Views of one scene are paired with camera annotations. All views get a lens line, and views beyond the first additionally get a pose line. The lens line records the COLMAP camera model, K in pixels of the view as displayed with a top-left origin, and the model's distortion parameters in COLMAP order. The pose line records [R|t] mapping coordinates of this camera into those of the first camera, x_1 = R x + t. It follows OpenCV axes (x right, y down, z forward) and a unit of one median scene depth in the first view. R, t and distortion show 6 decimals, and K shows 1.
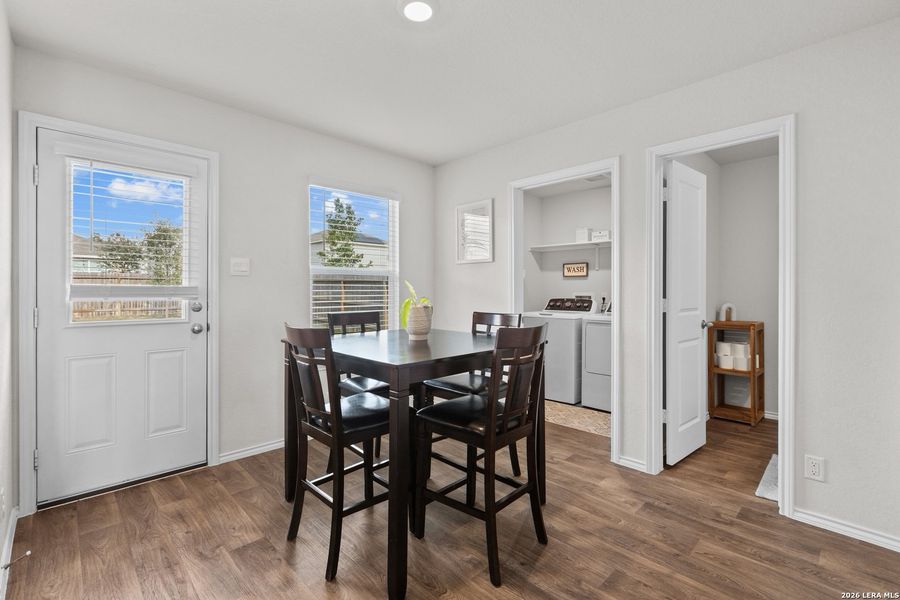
lens RADIAL K [[401.8, 0, 434.2], [0, 401.8, 288.1], [0, 0, 1]] dist [-0.000728, 0.000050]
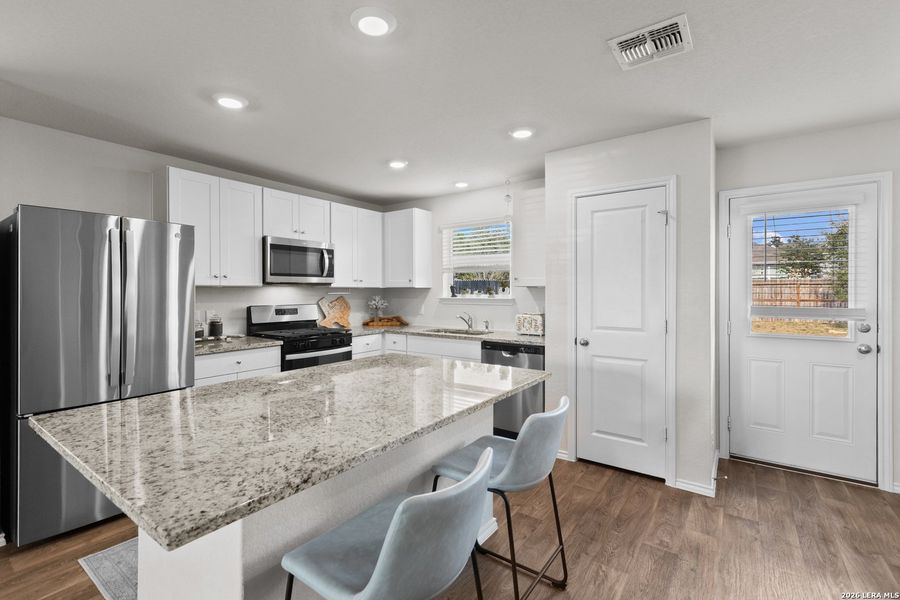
lens RADIAL K [[401.8, 0, 448.8], [0, 401.8, 296.4], [0, 0, 1]] dist [-0.000728, 0.000050]
pose [[0.185797, 0.006152, -0.982569, 0.240320], [0.006376, 0.999952, 0.007467, -0.052467], [0.982567, -0.007652, 0.185749, -0.257743]]
